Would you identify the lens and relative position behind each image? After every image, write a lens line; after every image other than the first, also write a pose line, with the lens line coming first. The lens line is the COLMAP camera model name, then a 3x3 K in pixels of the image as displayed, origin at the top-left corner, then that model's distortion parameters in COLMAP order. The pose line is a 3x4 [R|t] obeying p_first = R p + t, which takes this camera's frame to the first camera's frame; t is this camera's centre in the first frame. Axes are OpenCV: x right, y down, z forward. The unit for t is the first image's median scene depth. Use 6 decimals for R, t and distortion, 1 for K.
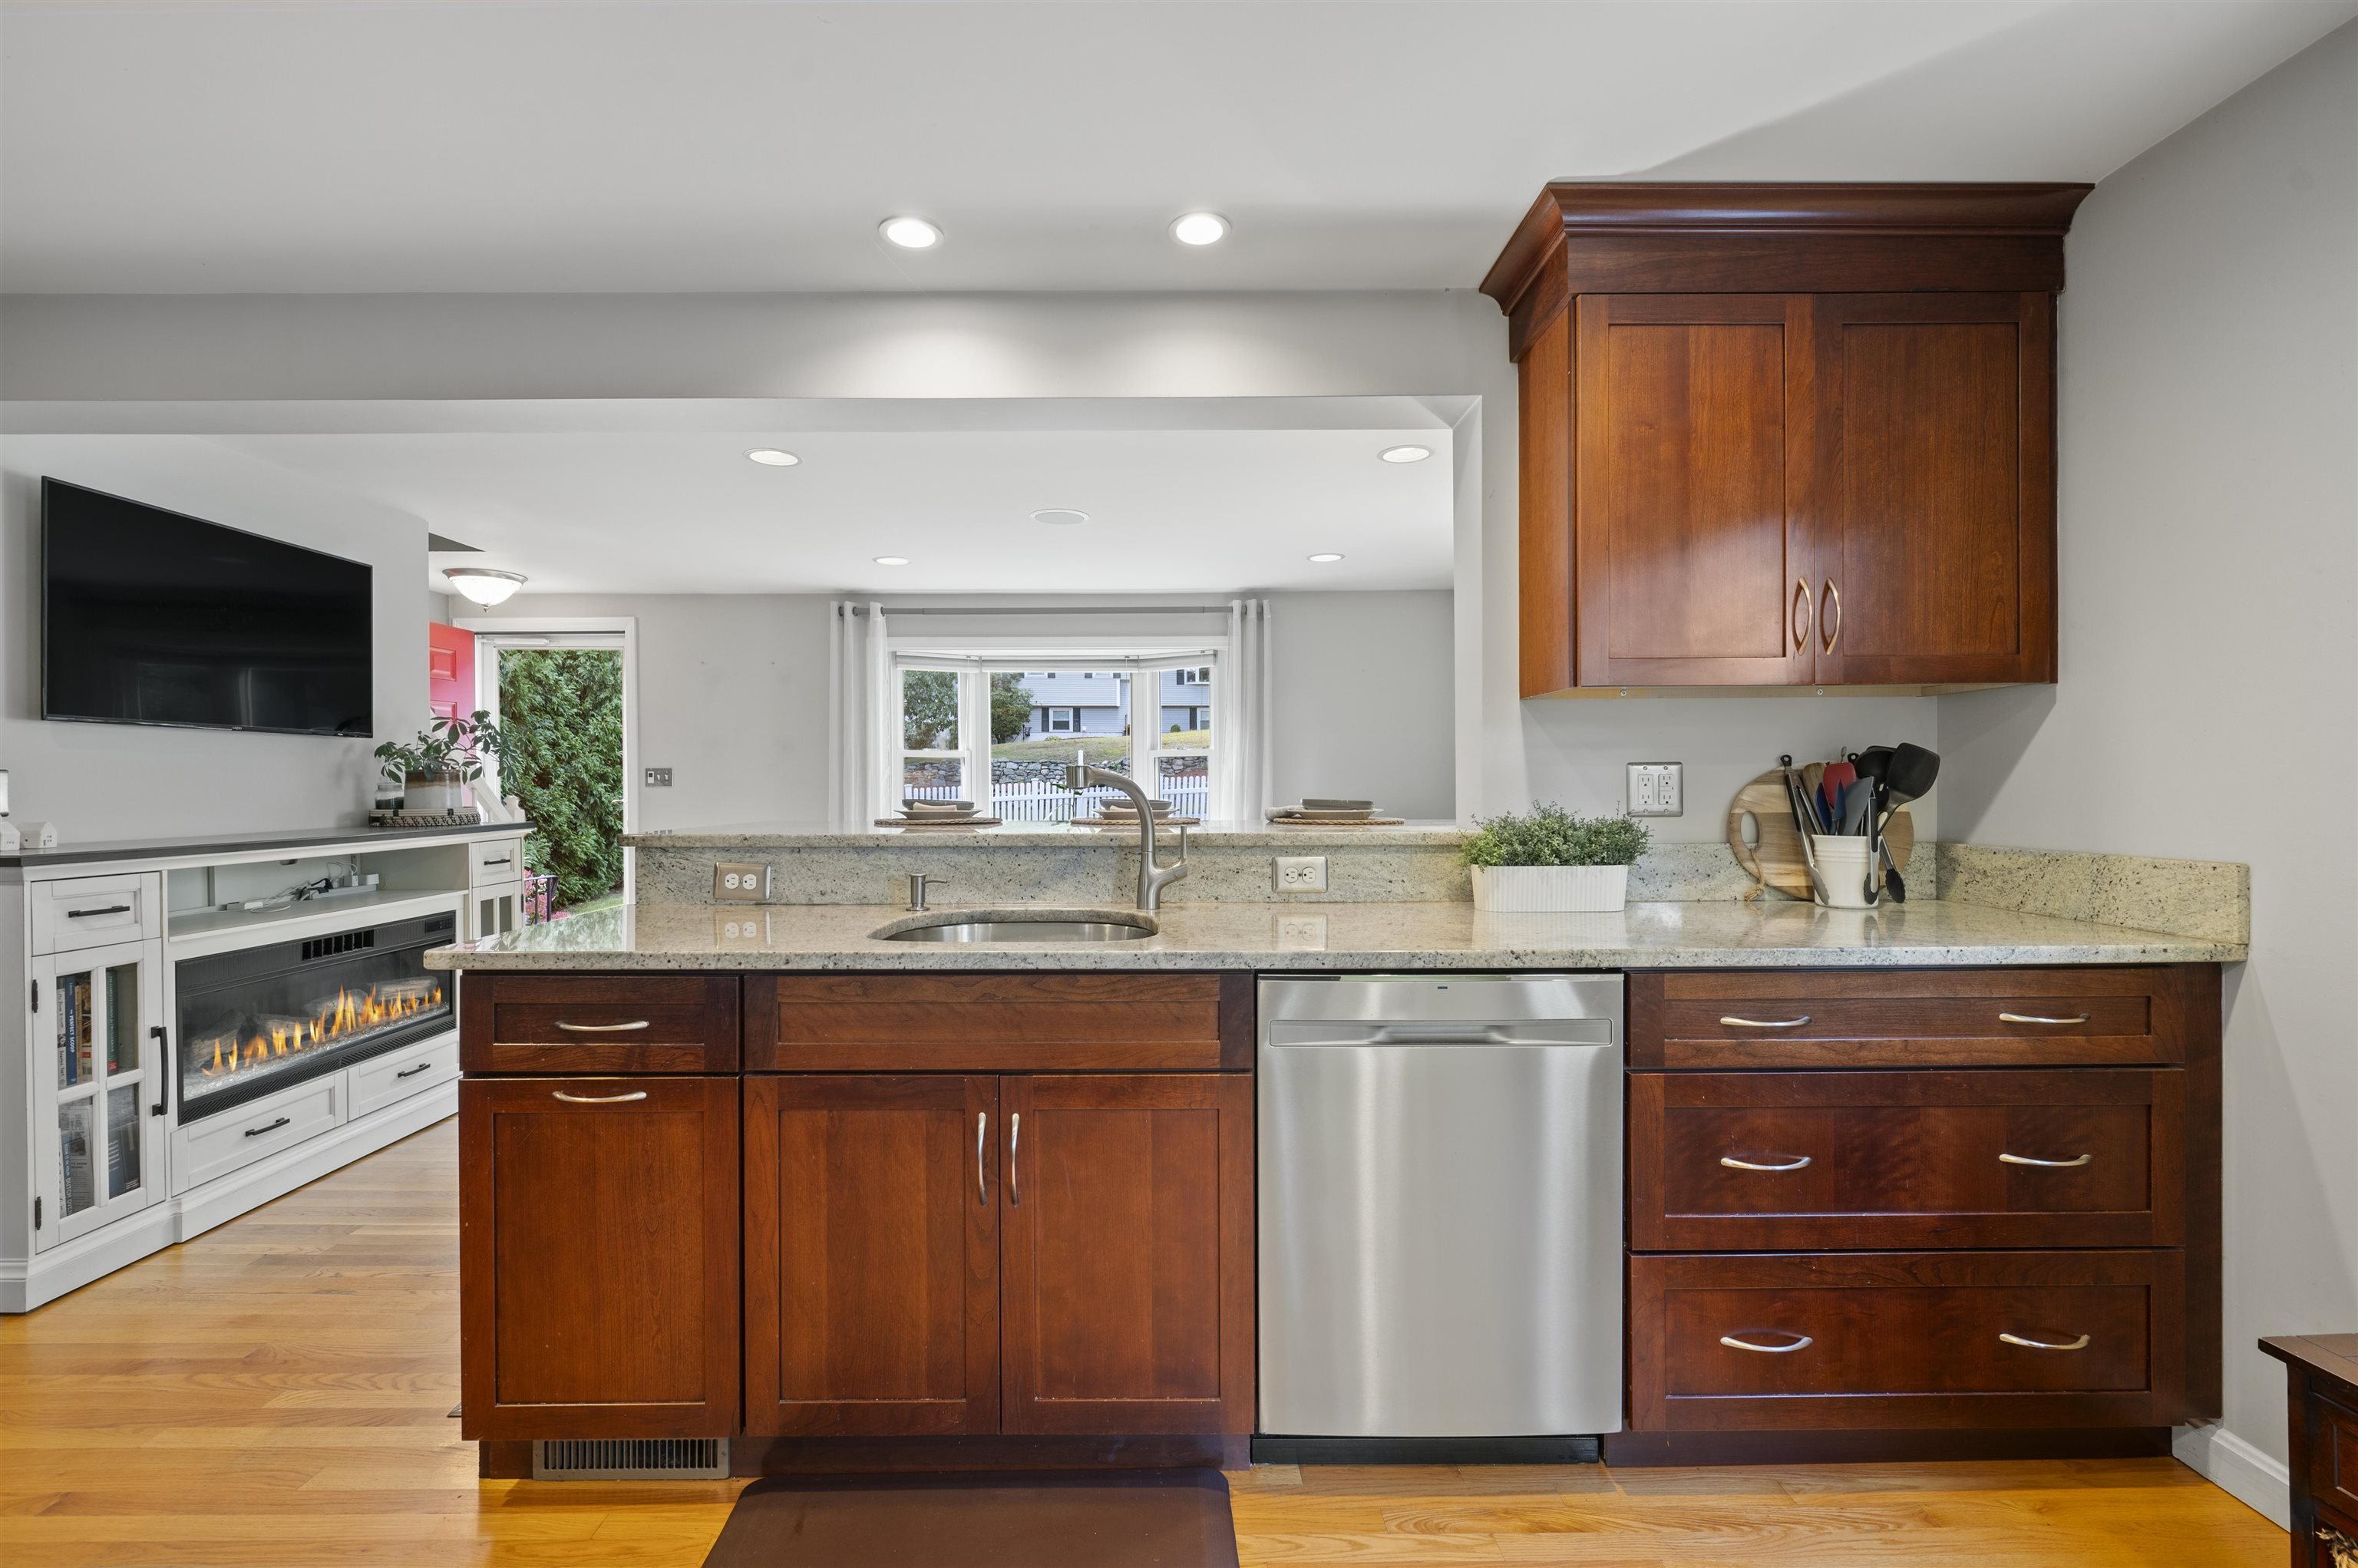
lens RADIAL K [[1016.5, 0, 1152.4], [0, 1016.5, 788.6], [0, 0, 1]] dist [-0.003190, 0.001273]
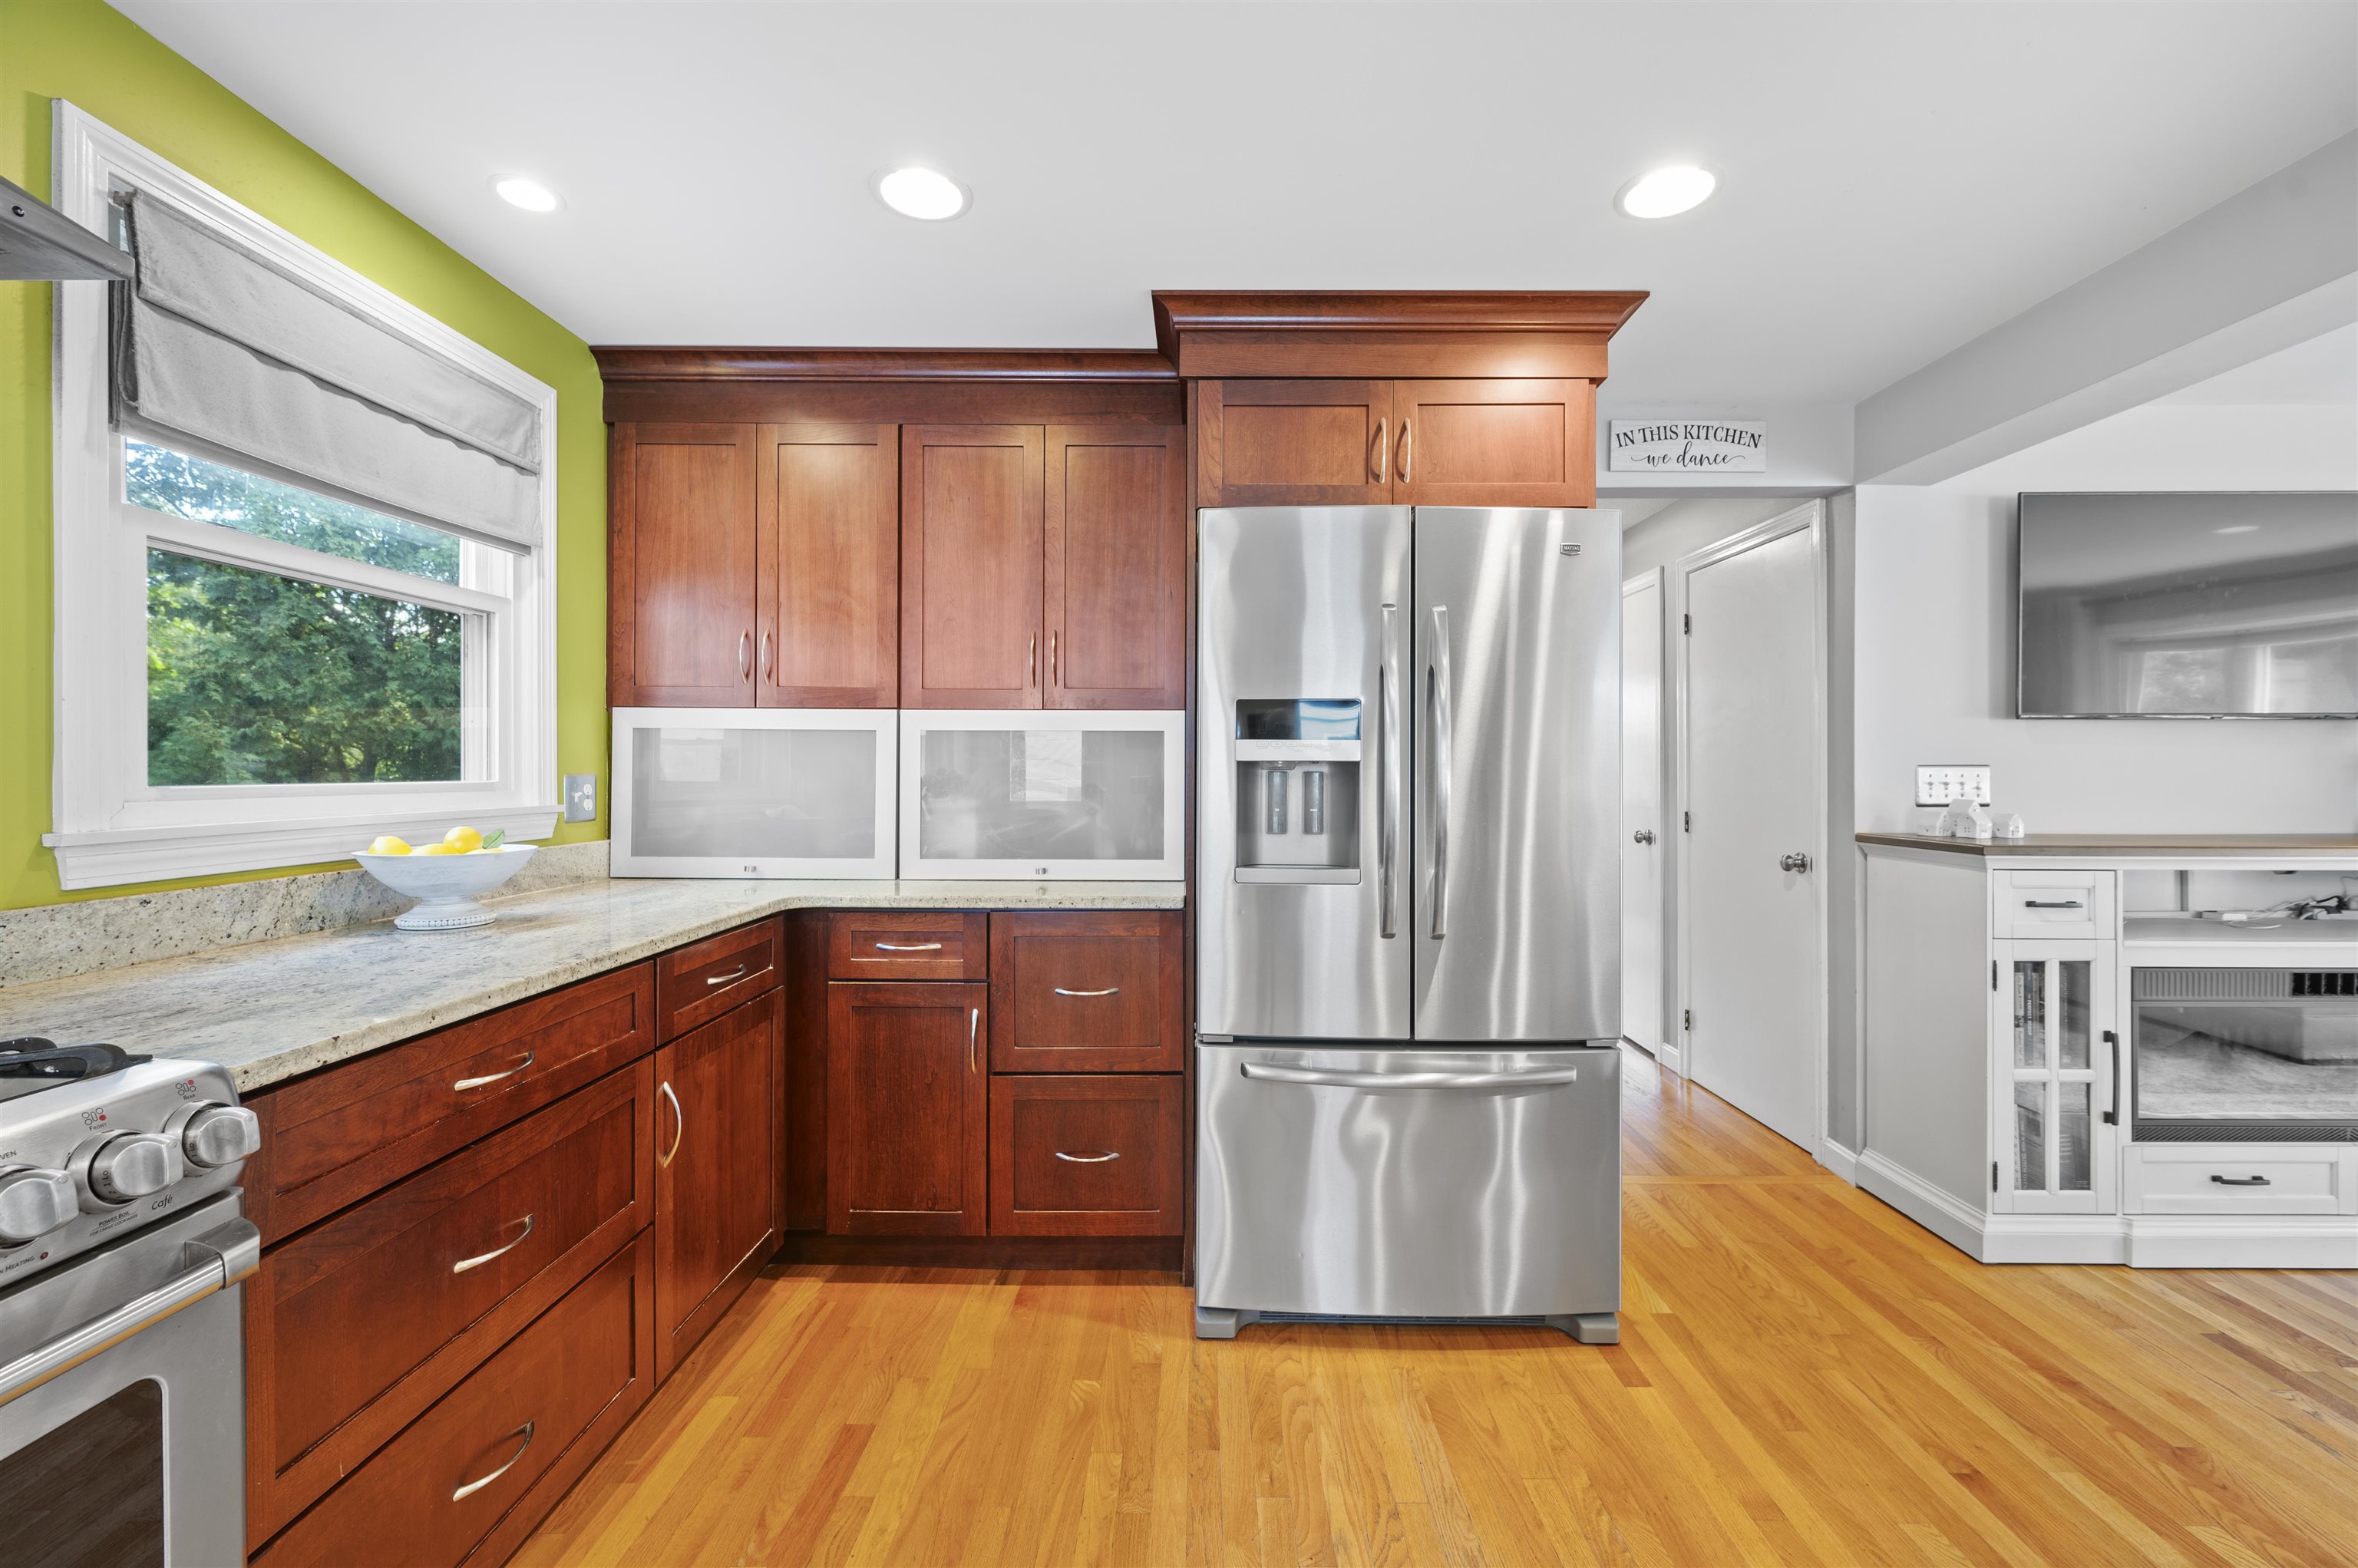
lens RADIAL K [[974.7, 0, 1188.2], [0, 974.7, 772.1], [0, 0, 1]] dist [-0.002570, 0.000337]
pose [[-0.009303, 0.005834, -0.999940, -0.050456], [-0.006245, 0.999963, 0.005893, -0.011742], [0.999937, 0.006300, -0.009267, 0.131774]]
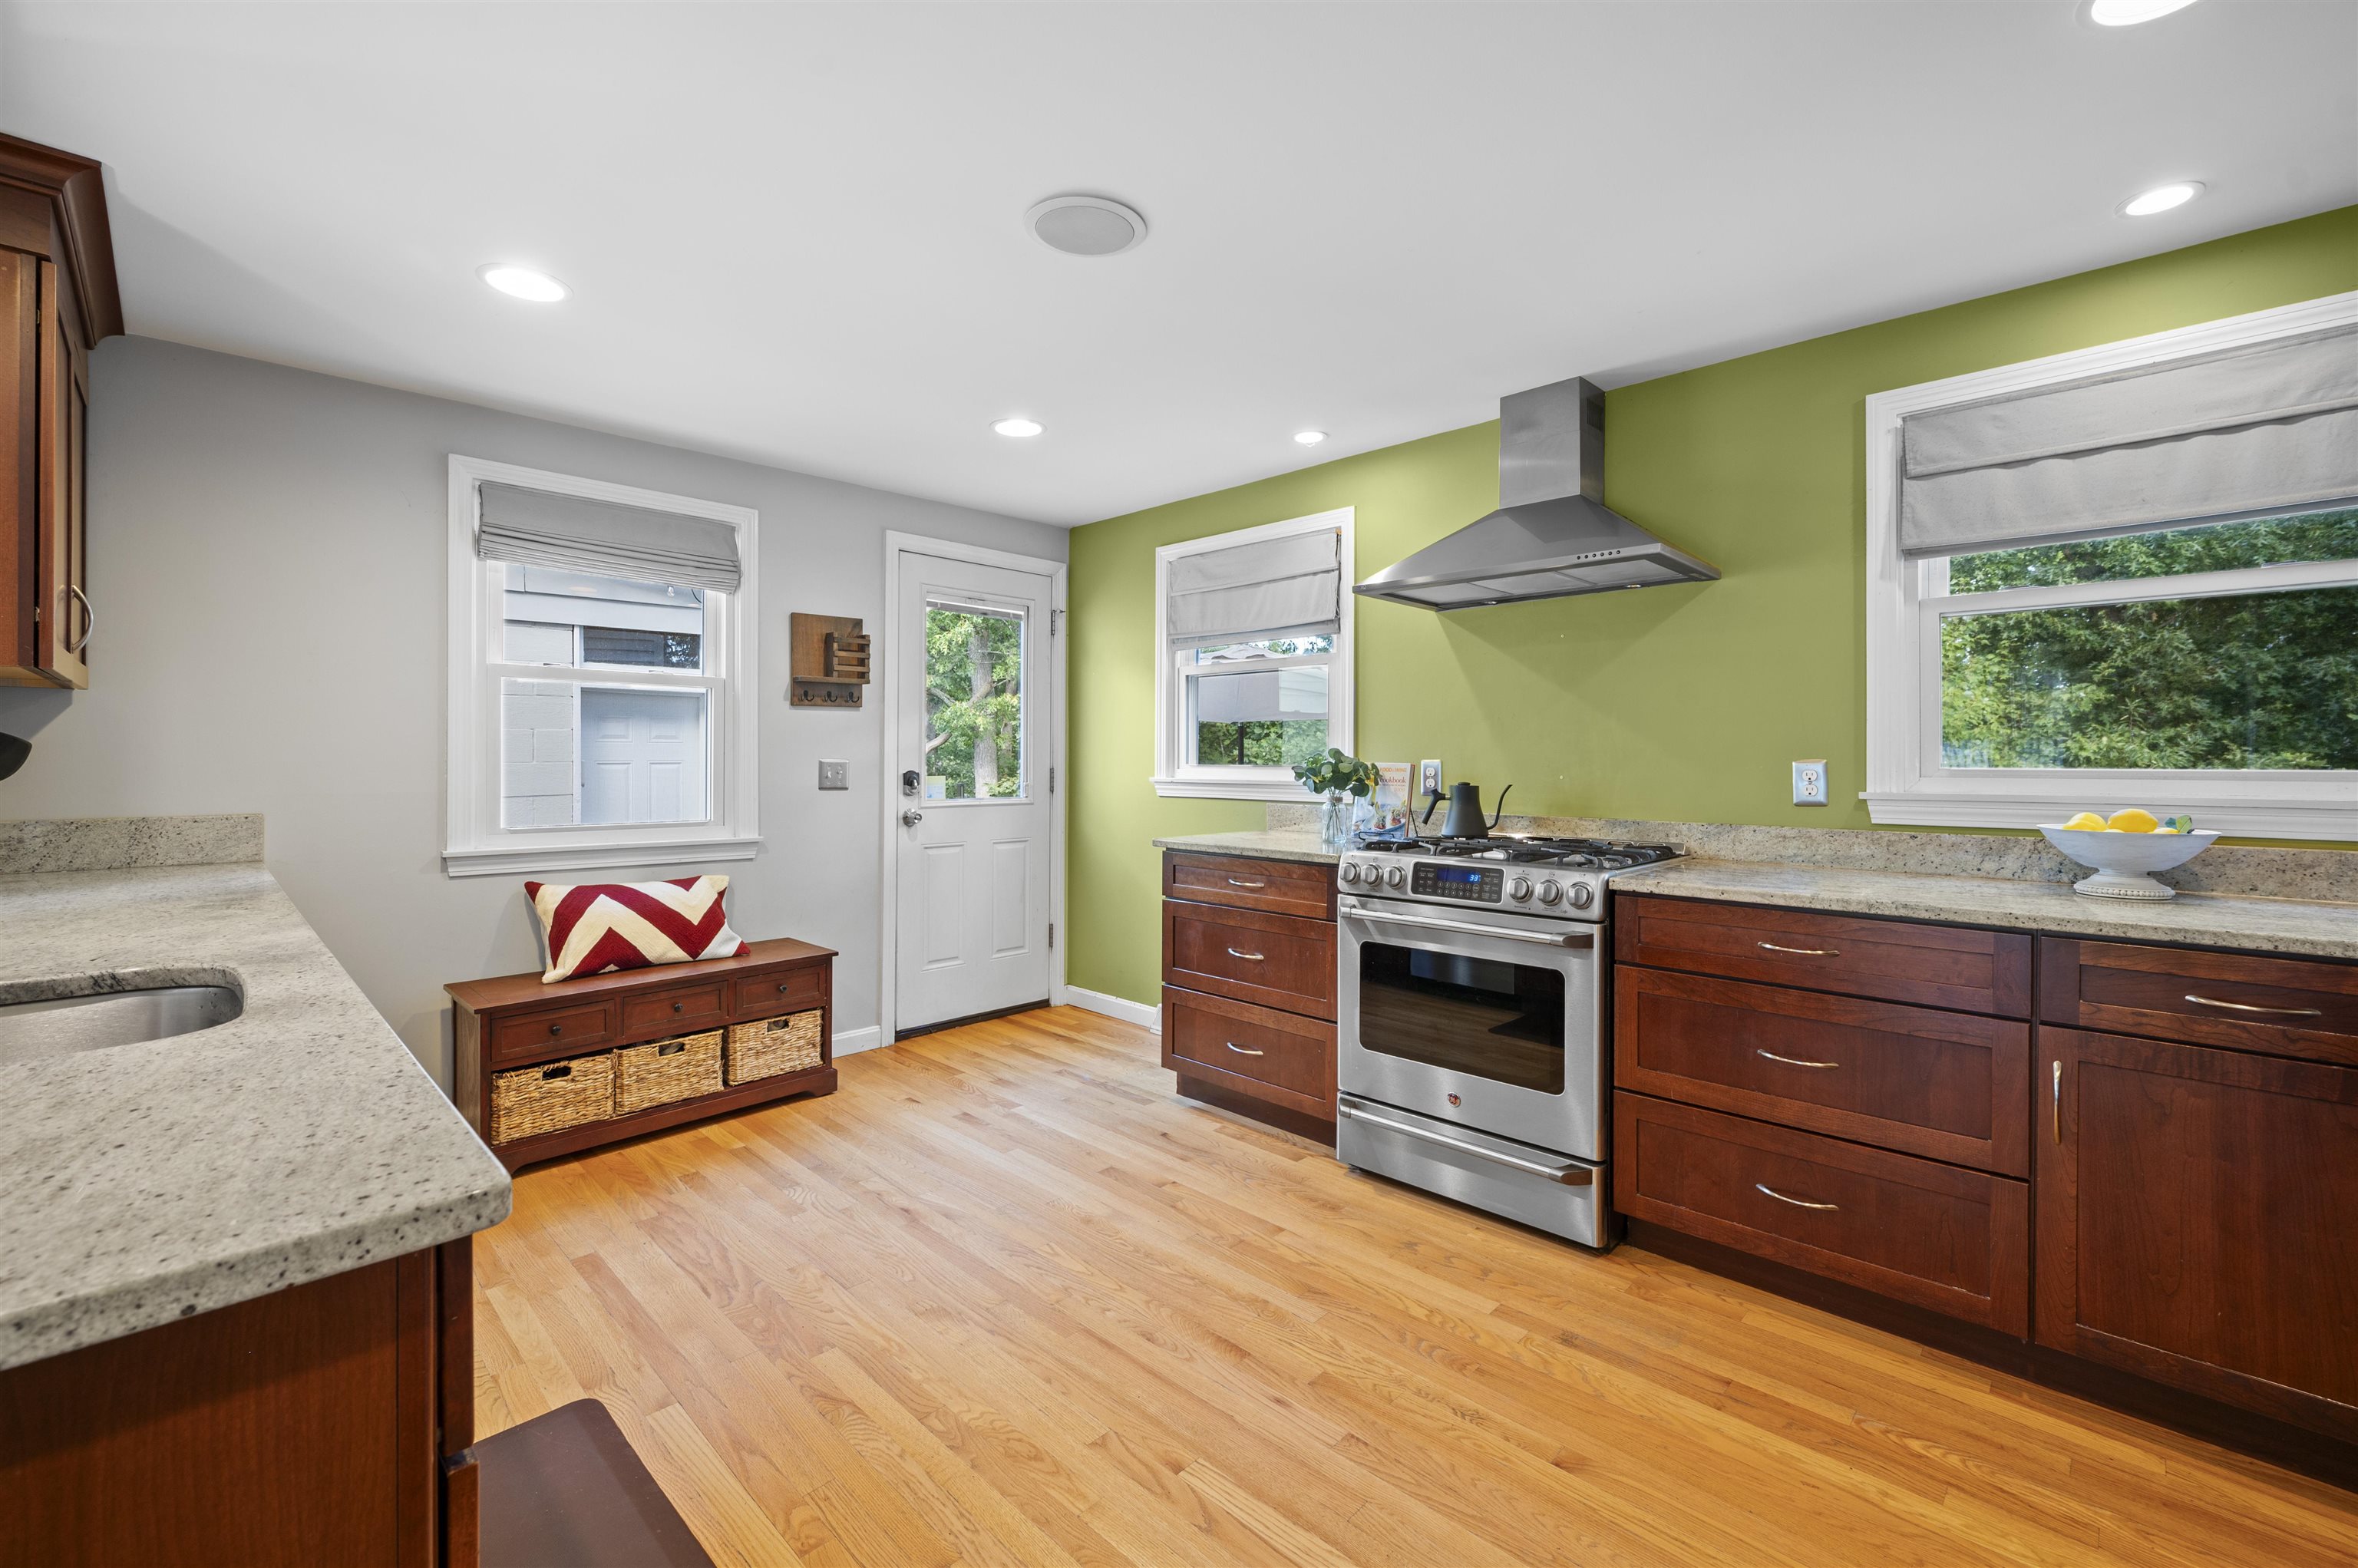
lens RADIAL K [[974.7, 0, 1181.9], [0, 974.7, 771.3], [0, 0, 1]] dist [-0.002570, 0.000337]
pose [[-0.709138, -0.005961, 0.705044, -0.750035], [0.003817, 0.999917, 0.012293, -0.007494], [-0.705059, 0.011408, -0.709057, 0.676174]]
